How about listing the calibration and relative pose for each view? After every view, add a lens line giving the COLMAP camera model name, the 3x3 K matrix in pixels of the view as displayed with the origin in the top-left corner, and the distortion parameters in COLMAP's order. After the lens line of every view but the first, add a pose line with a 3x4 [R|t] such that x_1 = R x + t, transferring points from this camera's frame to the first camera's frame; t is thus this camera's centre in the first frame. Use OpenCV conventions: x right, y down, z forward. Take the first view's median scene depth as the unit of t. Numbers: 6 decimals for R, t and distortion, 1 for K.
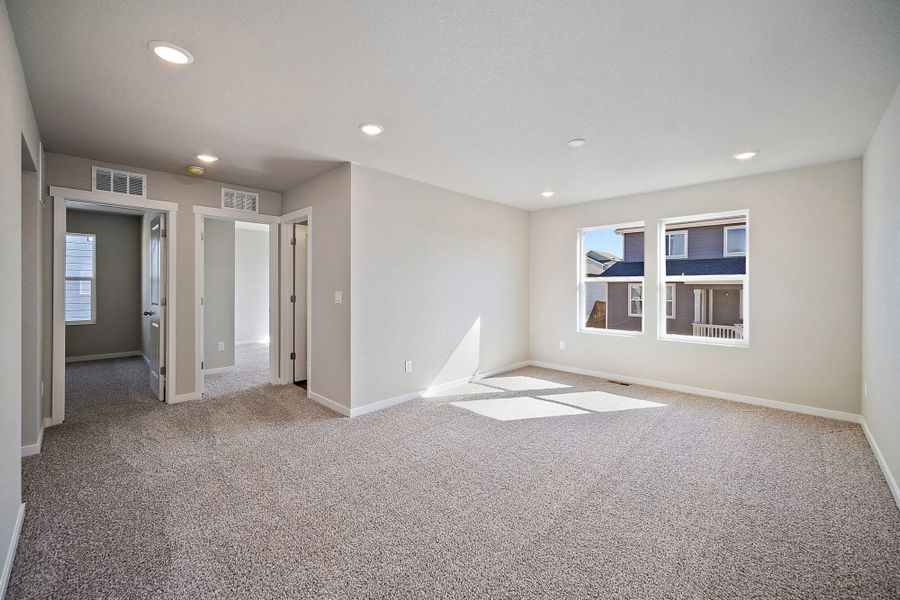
lens RADIAL K [[357.8, 0, 446.1], [0, 357.8, 290.8], [0, 0, 1]] dist [-0.001020, -0.000119]
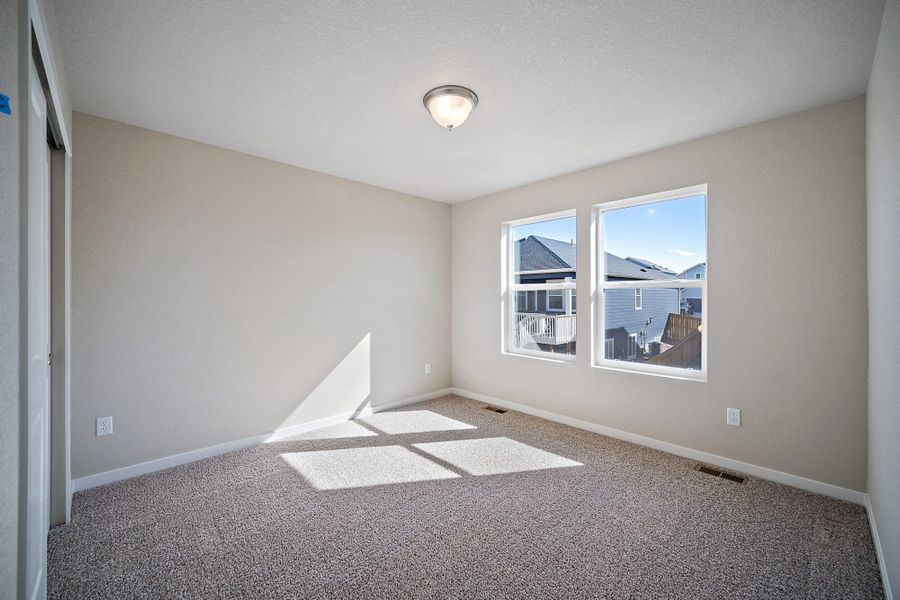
lens RADIAL K [[359.6, 0, 448.9], [0, 359.6, 296.4], [0, 0, 1]] dist [0.000753, 0.000261]
pose [[0.999149, -0.000983, -0.041237, 0.340999], [0.000685, 0.999974, -0.007237, -0.006229], [0.041243, 0.007202, 0.999123, 0.245529]]
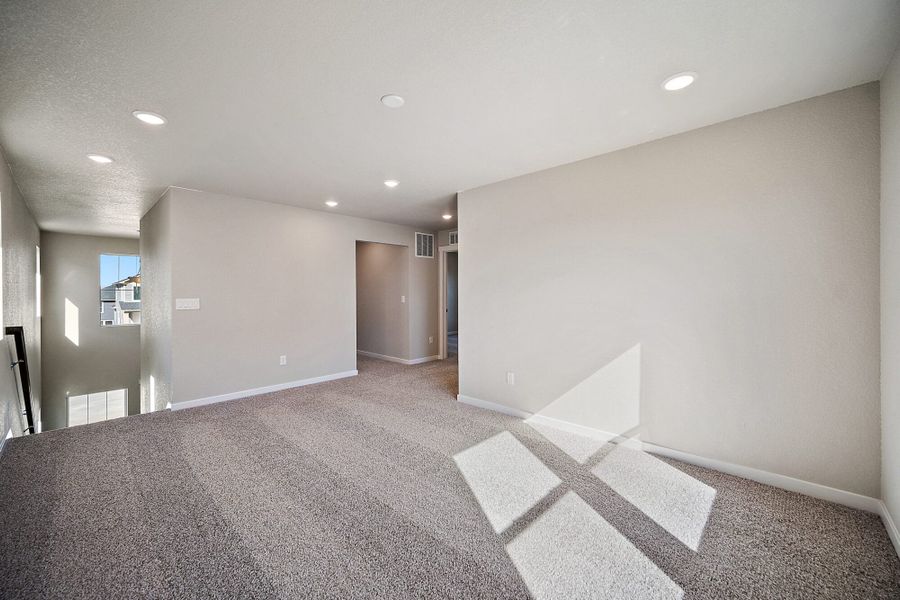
lens RADIAL K [[347.7, 0, 450.0], [0, 347.7, 300.0], [0, 0, 1]] dist [-0.000882, -0.000054]
pose [[0.039795, 0.012619, -0.999128, 0.740948], [-0.013256, 0.999839, 0.012100, -0.003631], [0.999120, 0.012763, 0.039956, 0.748406]]
